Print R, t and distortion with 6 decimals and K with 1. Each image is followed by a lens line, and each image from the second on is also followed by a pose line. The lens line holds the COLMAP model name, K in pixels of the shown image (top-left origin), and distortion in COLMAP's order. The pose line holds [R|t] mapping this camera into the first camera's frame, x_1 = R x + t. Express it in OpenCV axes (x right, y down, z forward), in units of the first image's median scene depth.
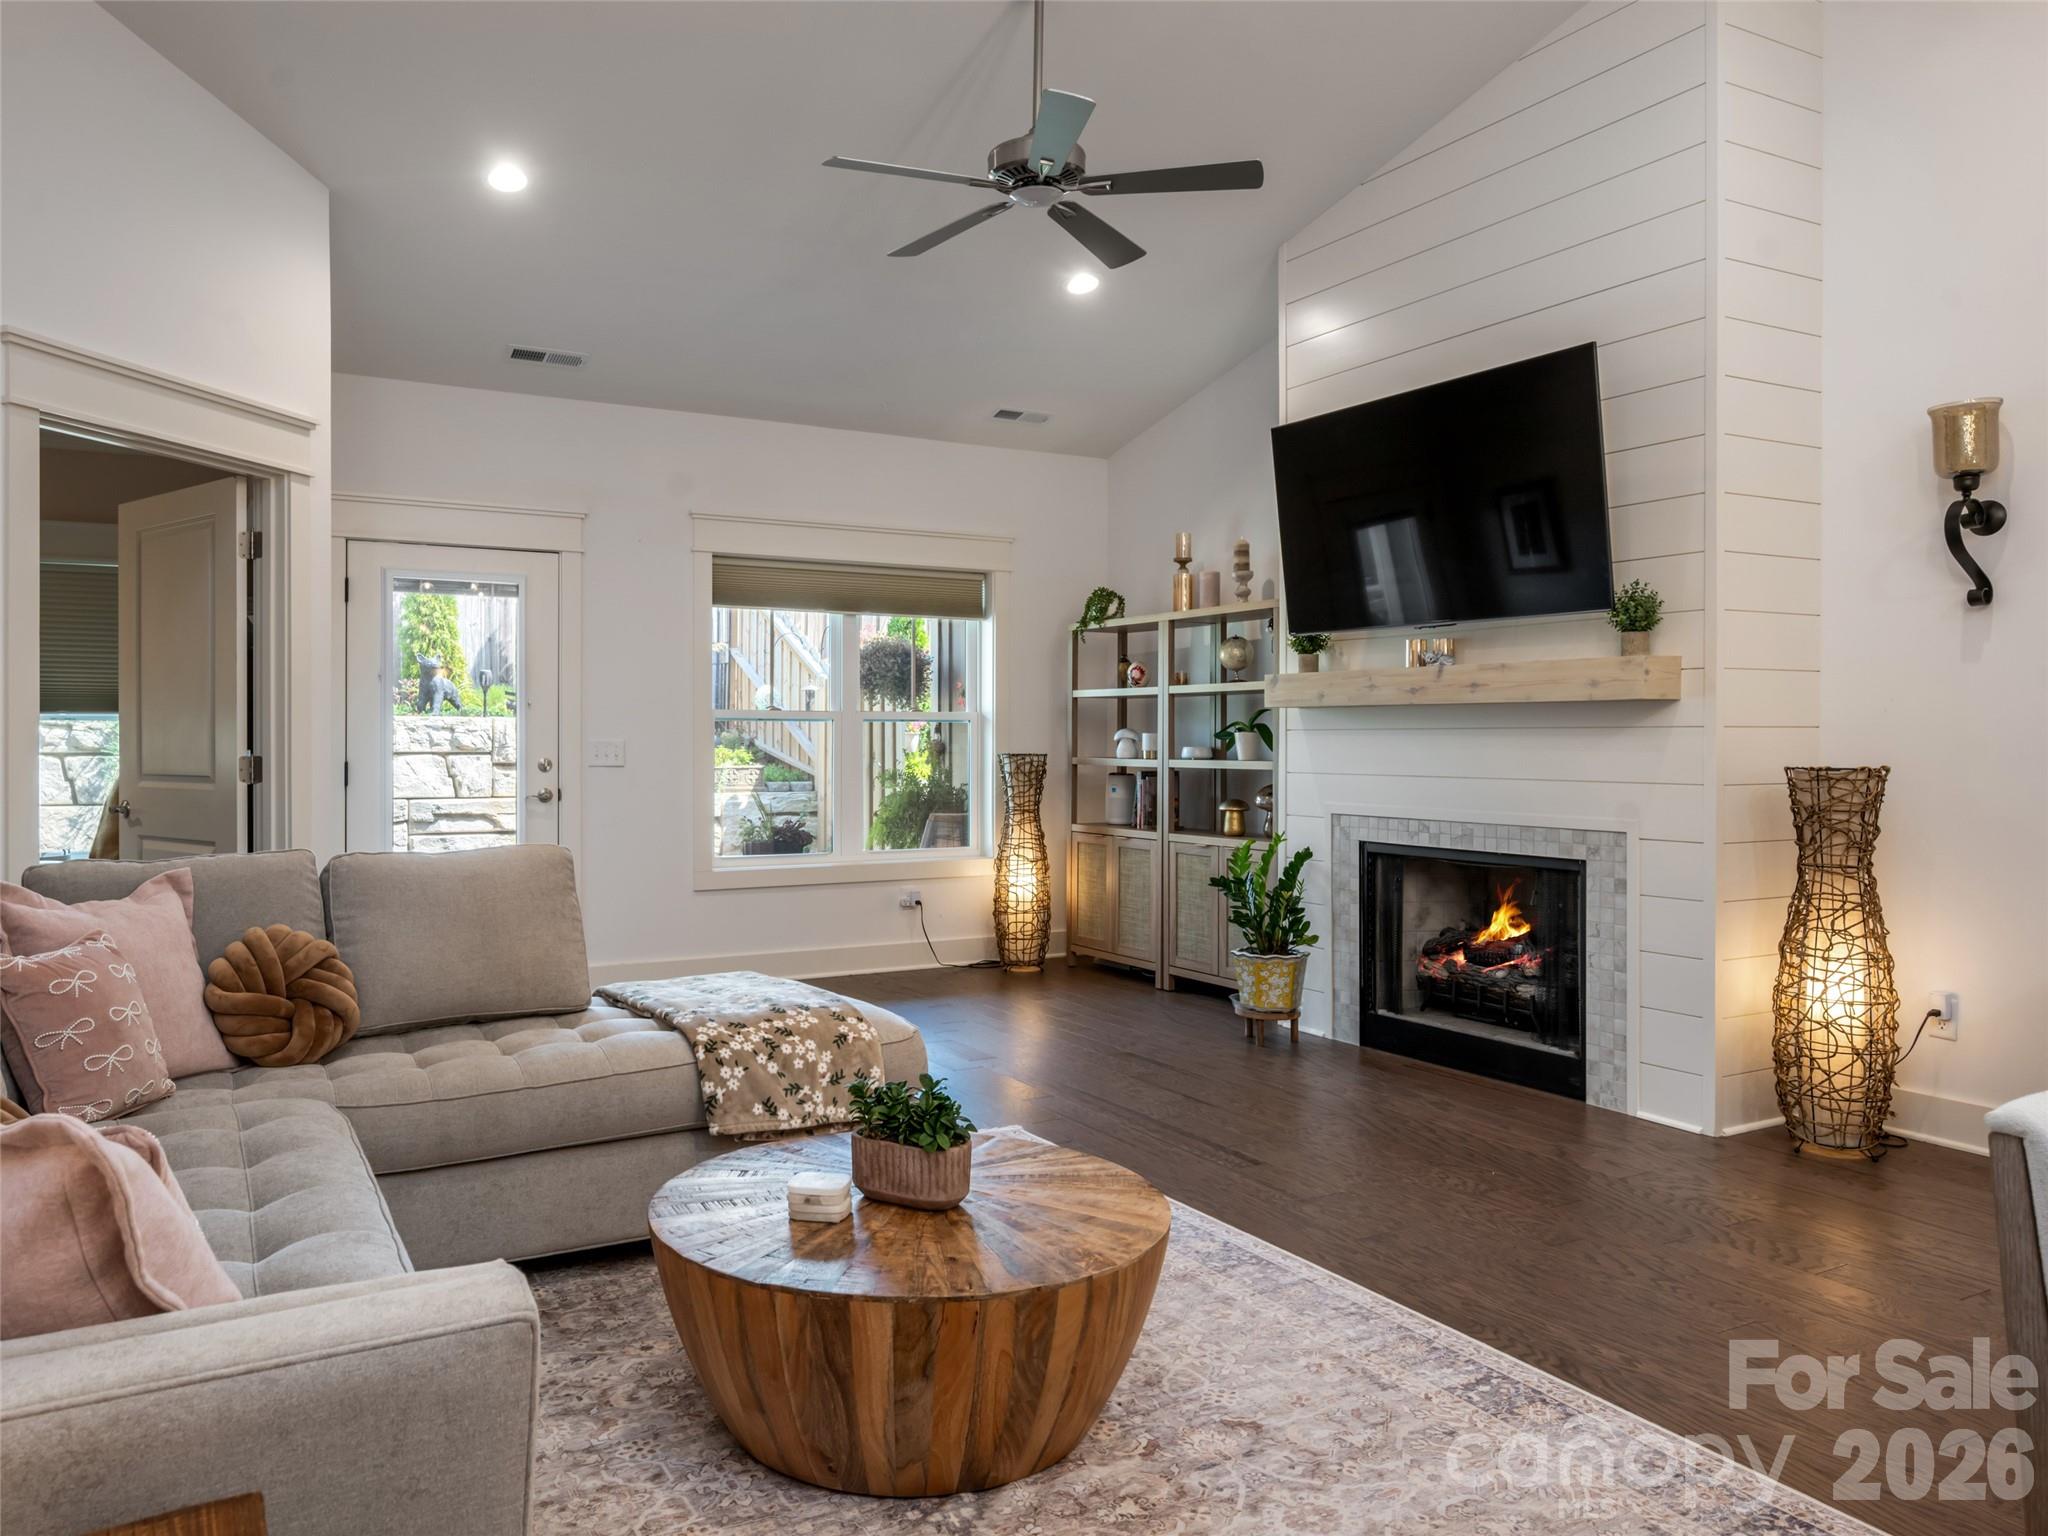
lens RADIAL K [[1410.1, 0, 912.3], [0, 1410.1, 741.8], [0, 0, 1]] dist [-0.003487, 0.005111]
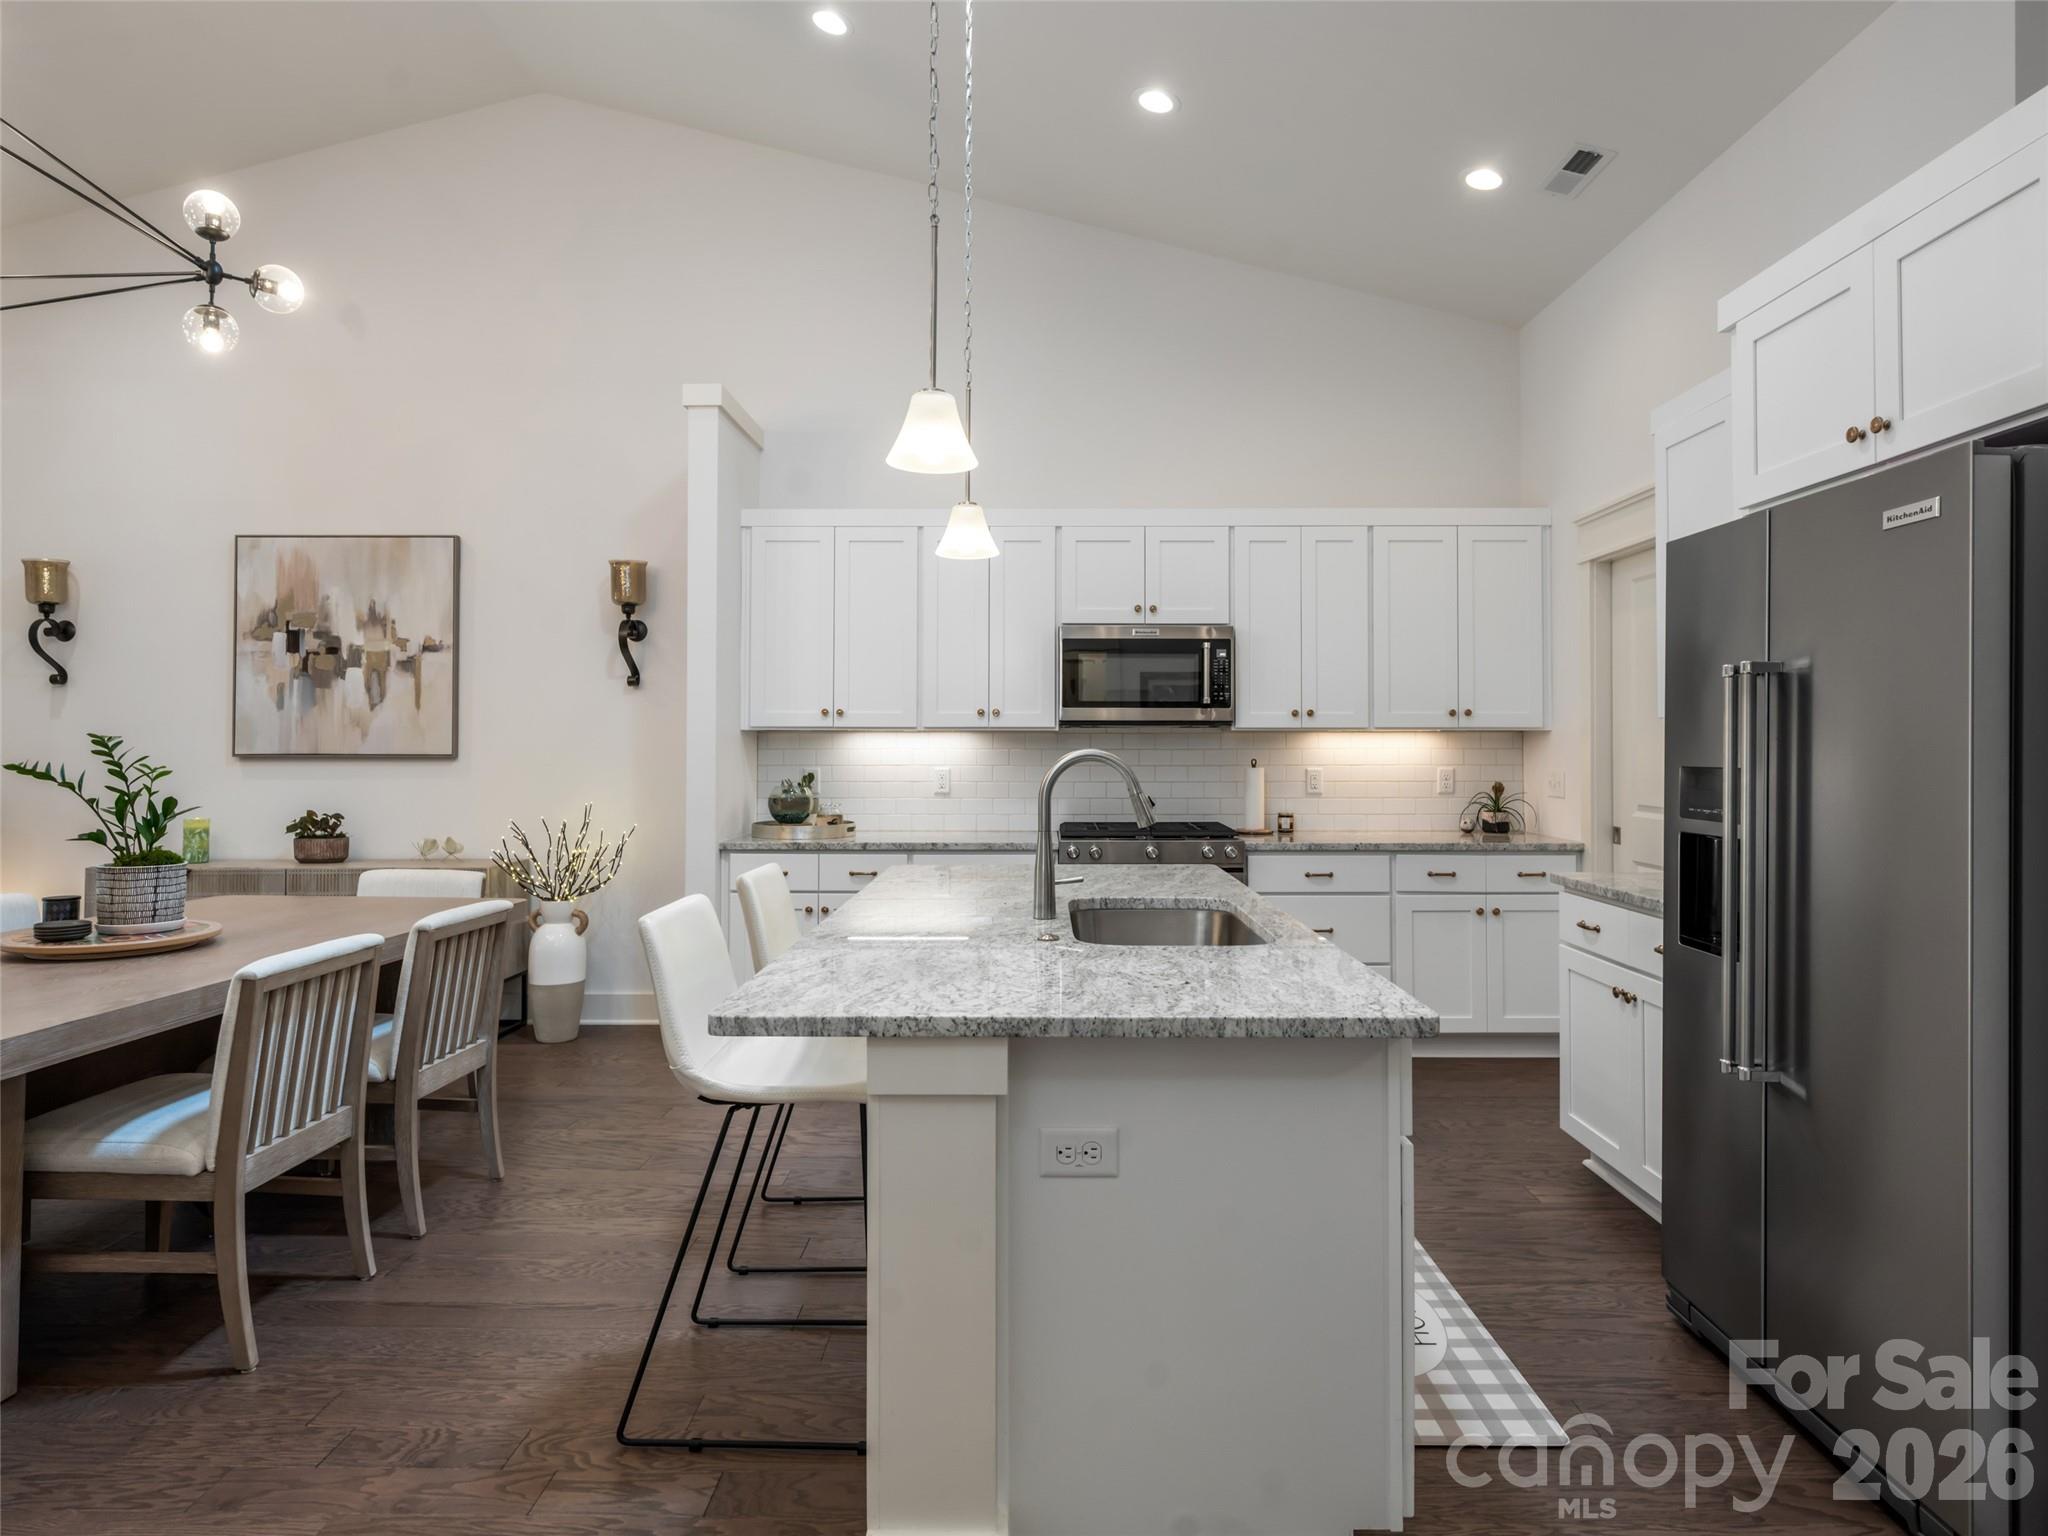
lens RADIAL K [[1172.5, 0, 1022.0], [0, 1172.5, 724.9], [0, 0, 1]] dist [0.004229, -0.003702]
pose [[0.470949, 0.017082, 0.881995, 0.073257], [0.002687, 0.999780, -0.020798, -0.015936], [-0.882156, 0.012165, 0.470800, -0.522576]]
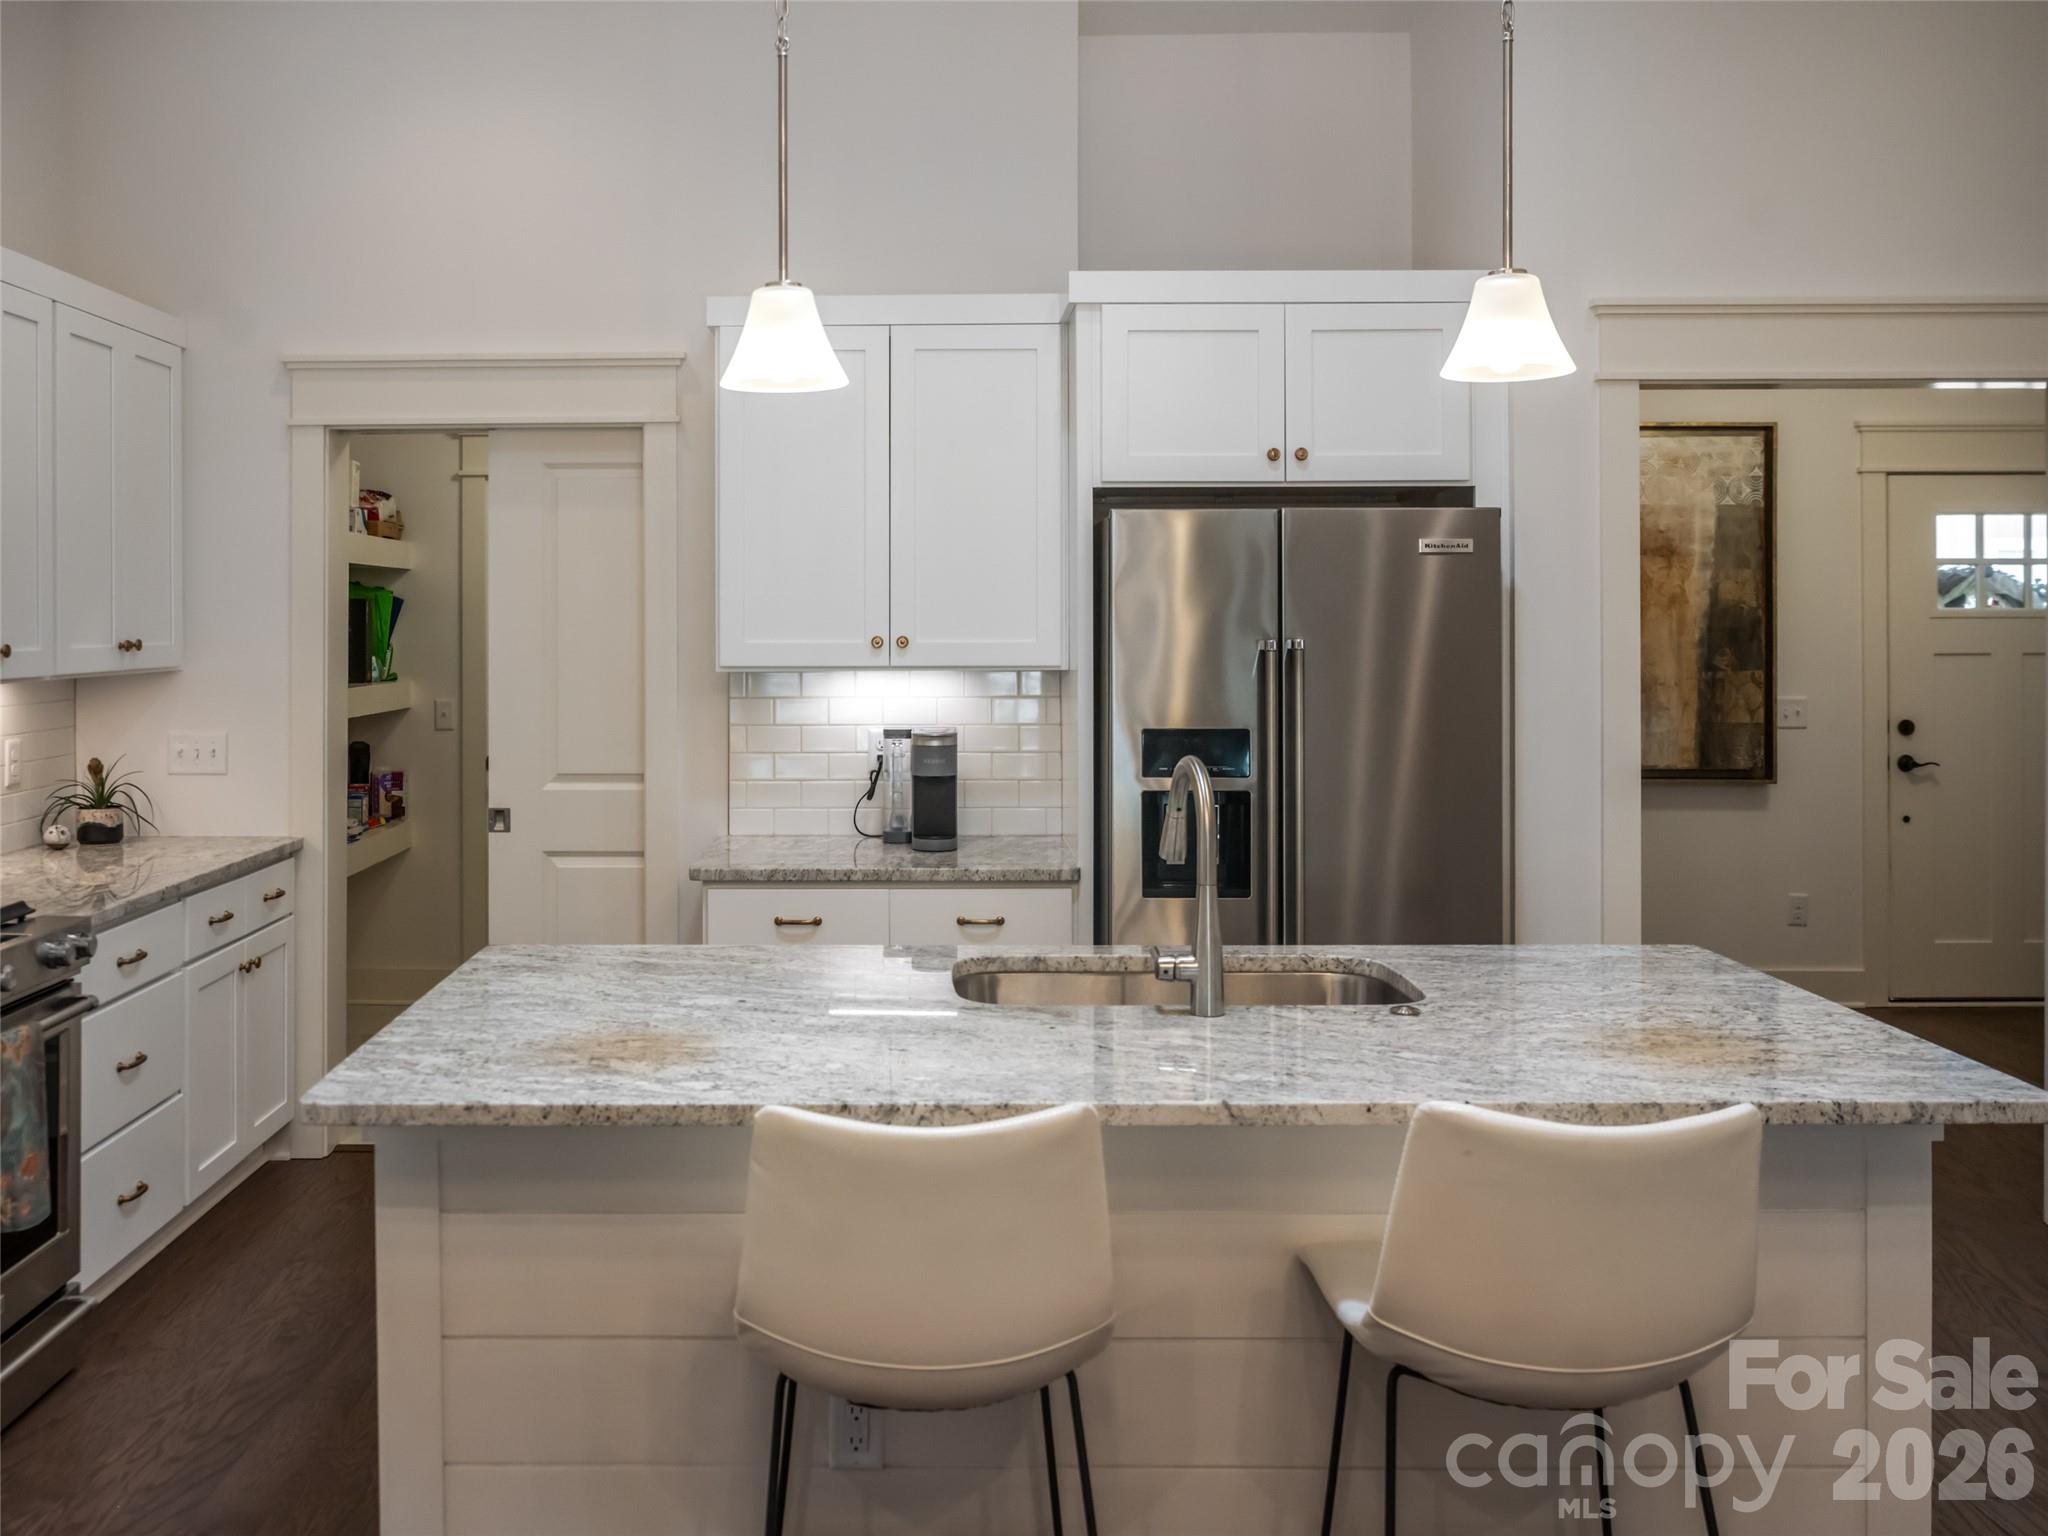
lens RADIAL K [[1814.5, 0, 876.3], [0, 1814.5, 619.3], [0, 0, 1]] dist [-0.020147, 0.001435]
pose [[-0.877310, 0.000508, 0.479924, 0.388382], [0.003659, 0.999977, 0.005631, -0.065689], [-0.479911, 0.006696, -0.877292, 0.278715]]
